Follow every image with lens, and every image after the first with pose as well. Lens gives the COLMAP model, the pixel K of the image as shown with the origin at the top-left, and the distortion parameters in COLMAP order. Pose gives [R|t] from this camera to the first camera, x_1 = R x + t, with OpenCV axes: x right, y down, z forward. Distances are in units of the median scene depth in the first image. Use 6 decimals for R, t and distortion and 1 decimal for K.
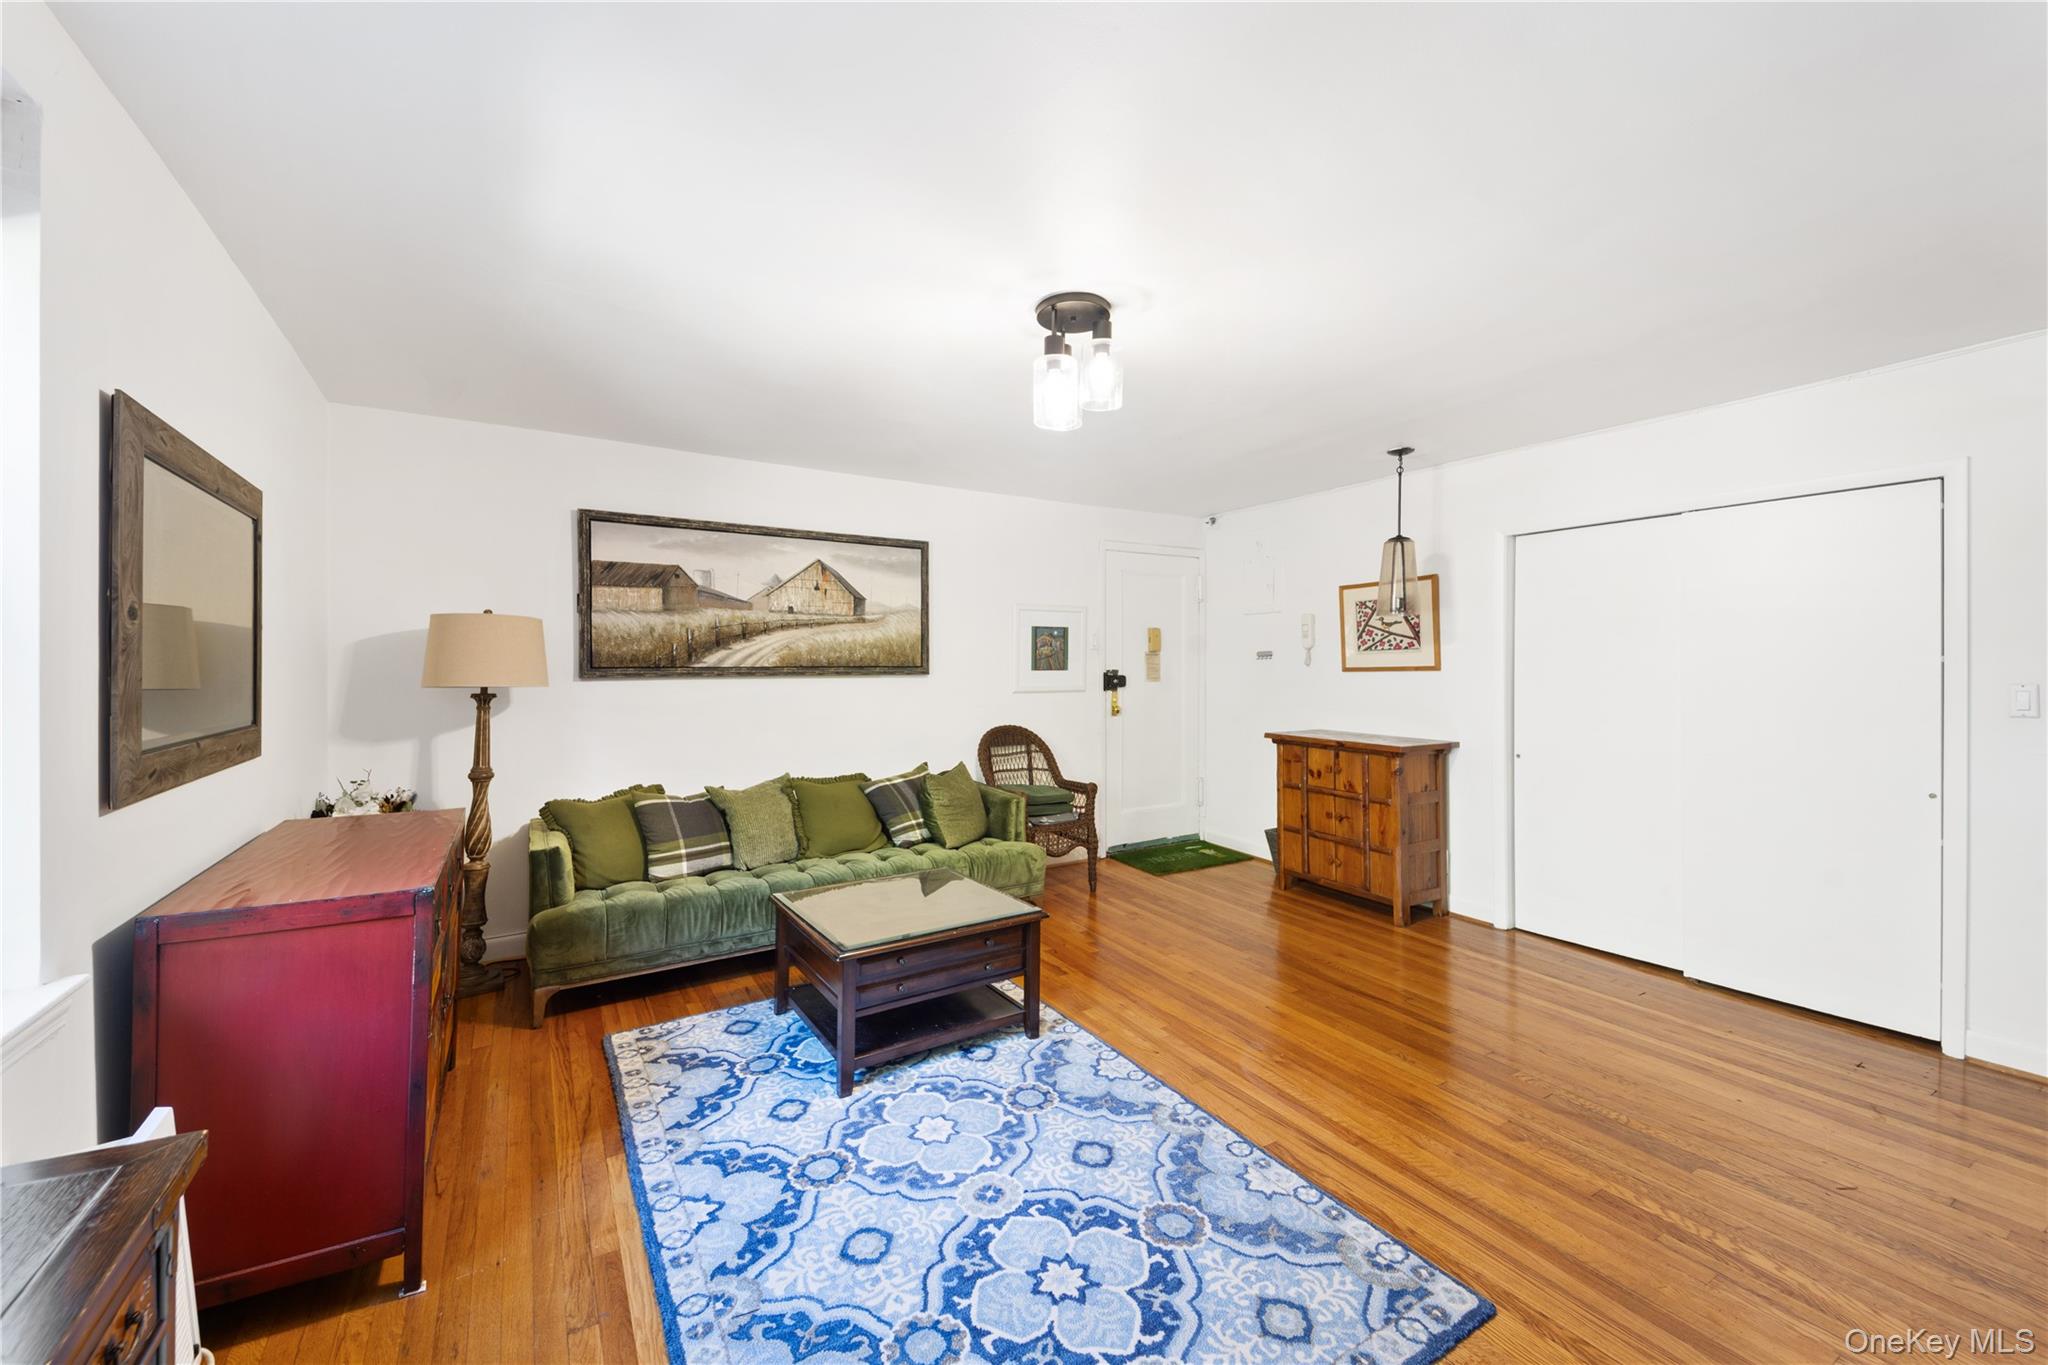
lens RADIAL K [[810.5, 0, 1037.0], [0, 810.5, 663.6], [0, 0, 1]] dist [0.041416, -0.000972]
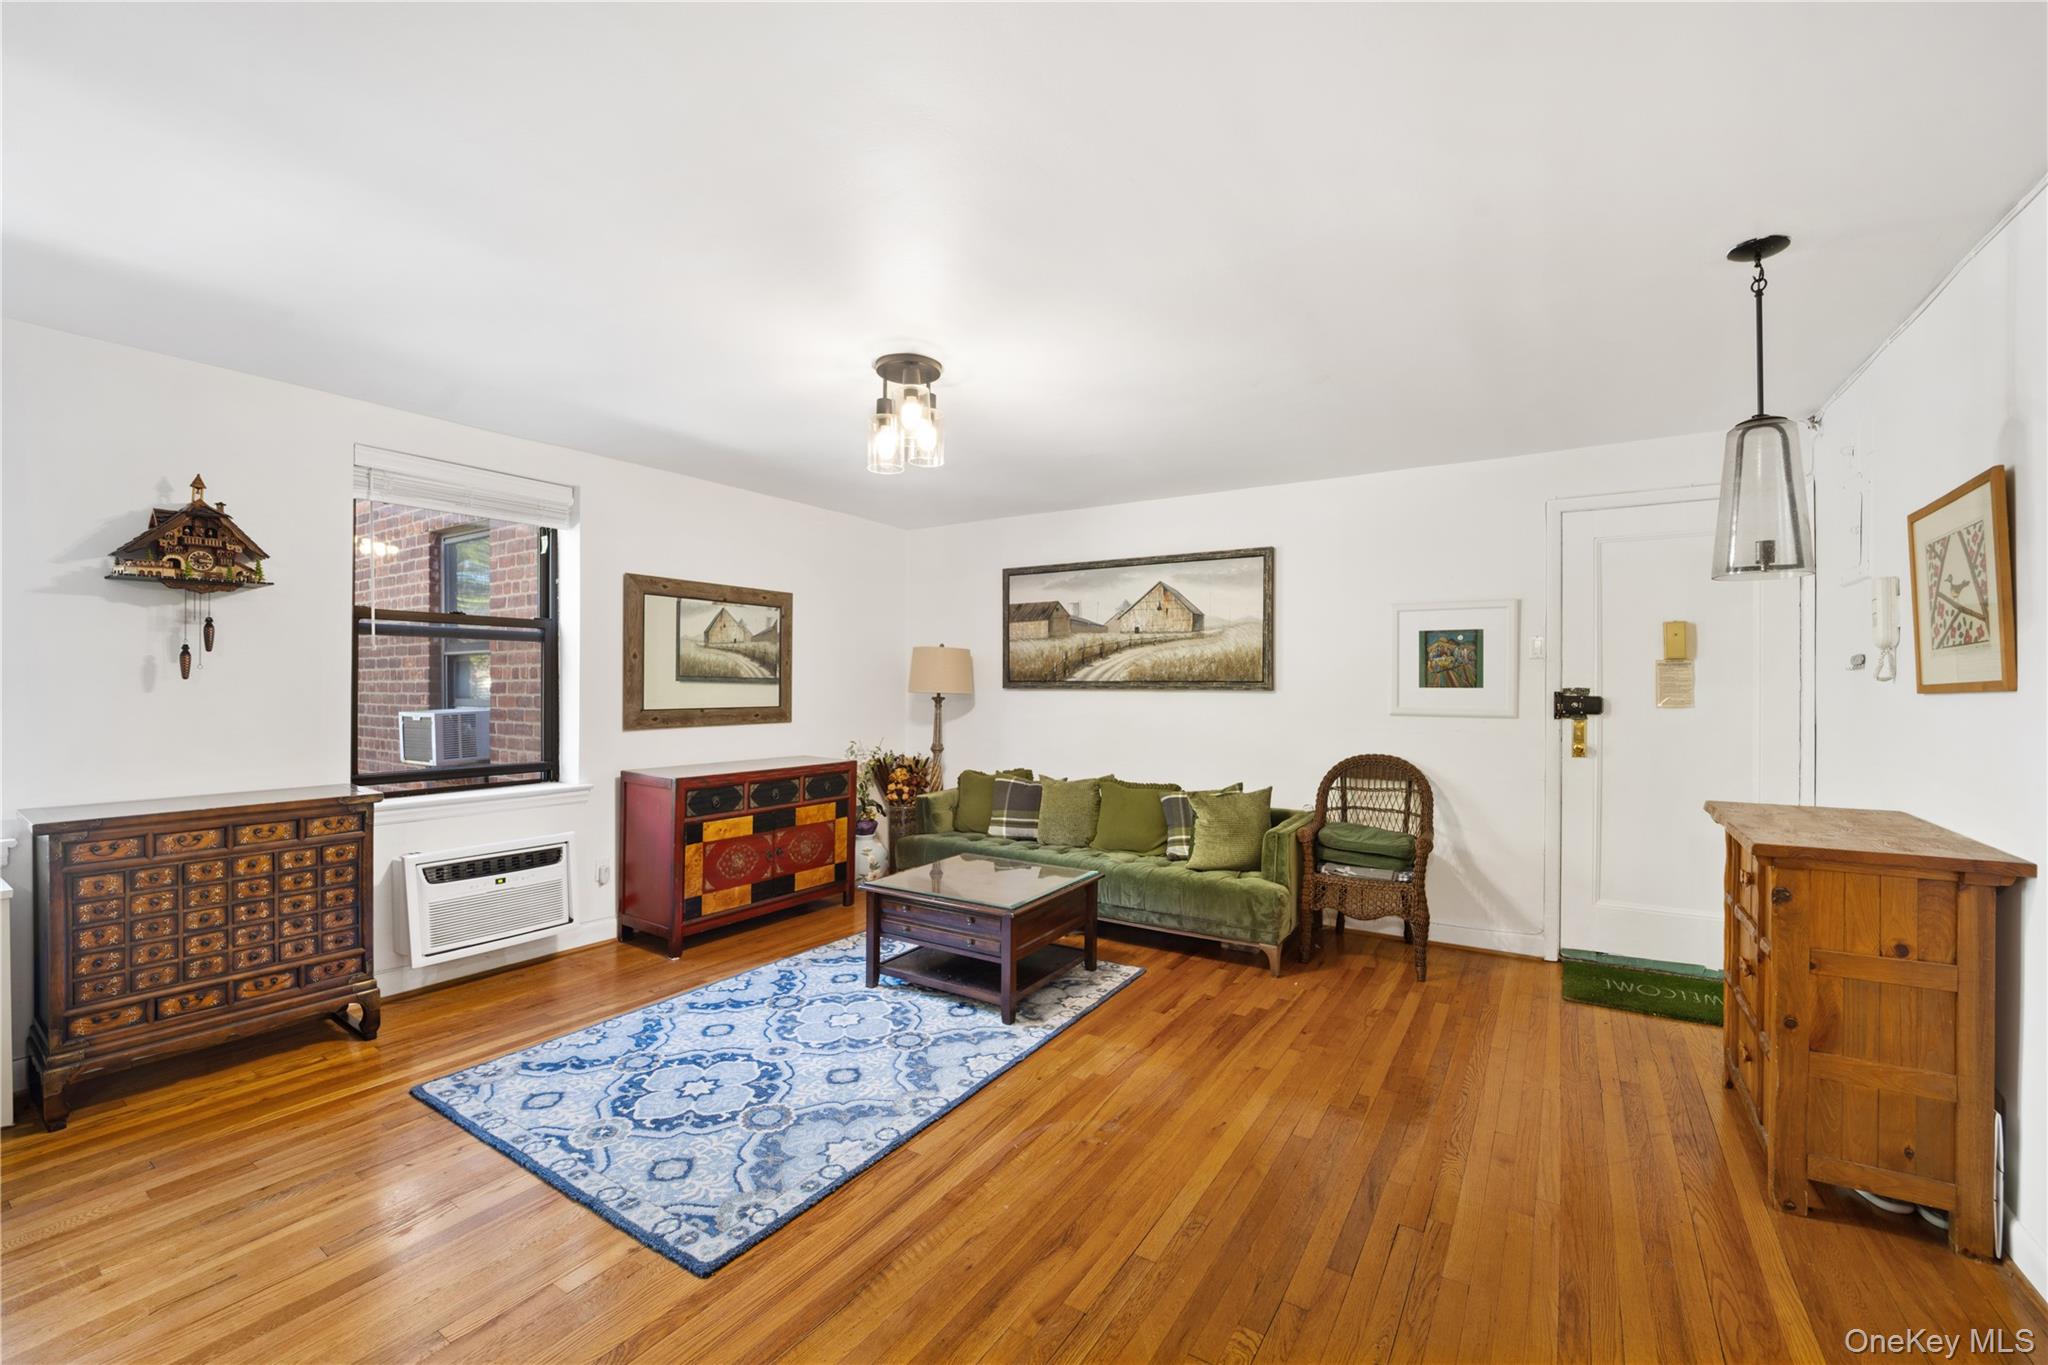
lens RADIAL K [[843.4, 0, 1027.7], [0, 843.4, 684.0], [0, 0, 1]] dist [-0.017955, -0.001257]
pose [[0.422494, 0.003515, -0.906359, 0.975022], [-0.004124, 0.999990, 0.001956, 0.008656], [0.906356, 0.002912, 0.422505, 0.536040]]
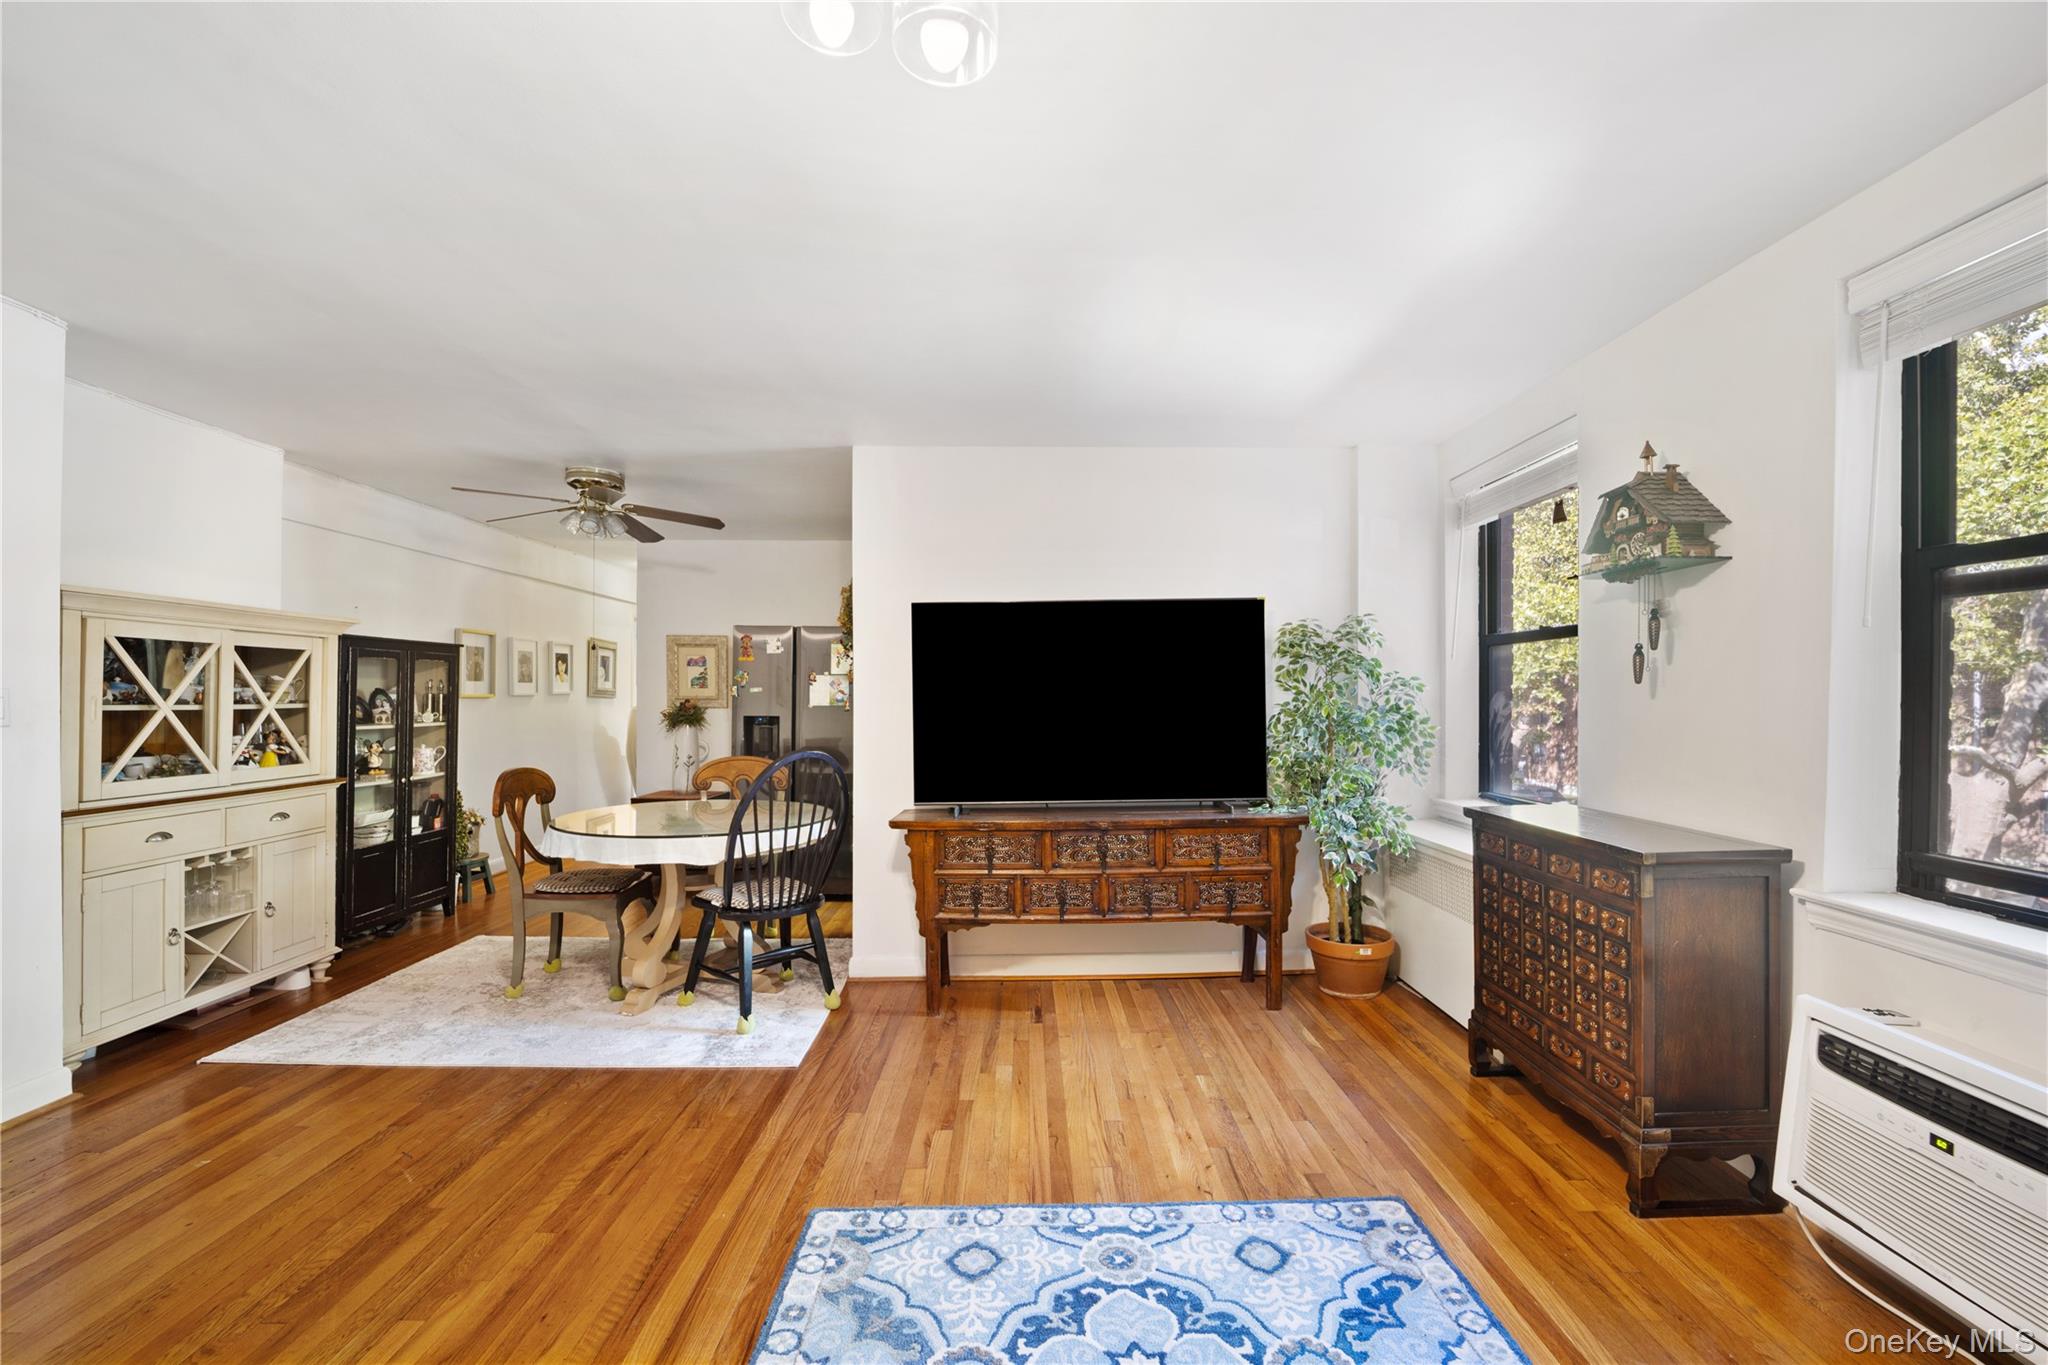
lens RADIAL K [[843.4, 0, 1026.0], [0, 843.4, 697.5], [0, 0, 1]] dist [-0.017955, -0.001257]
pose [[-0.848756, -0.006166, 0.528749, -0.191794], [-0.004595, 0.999980, 0.004286, 0.021946], [-0.528765, 0.001208, -0.848767, 1.071296]]
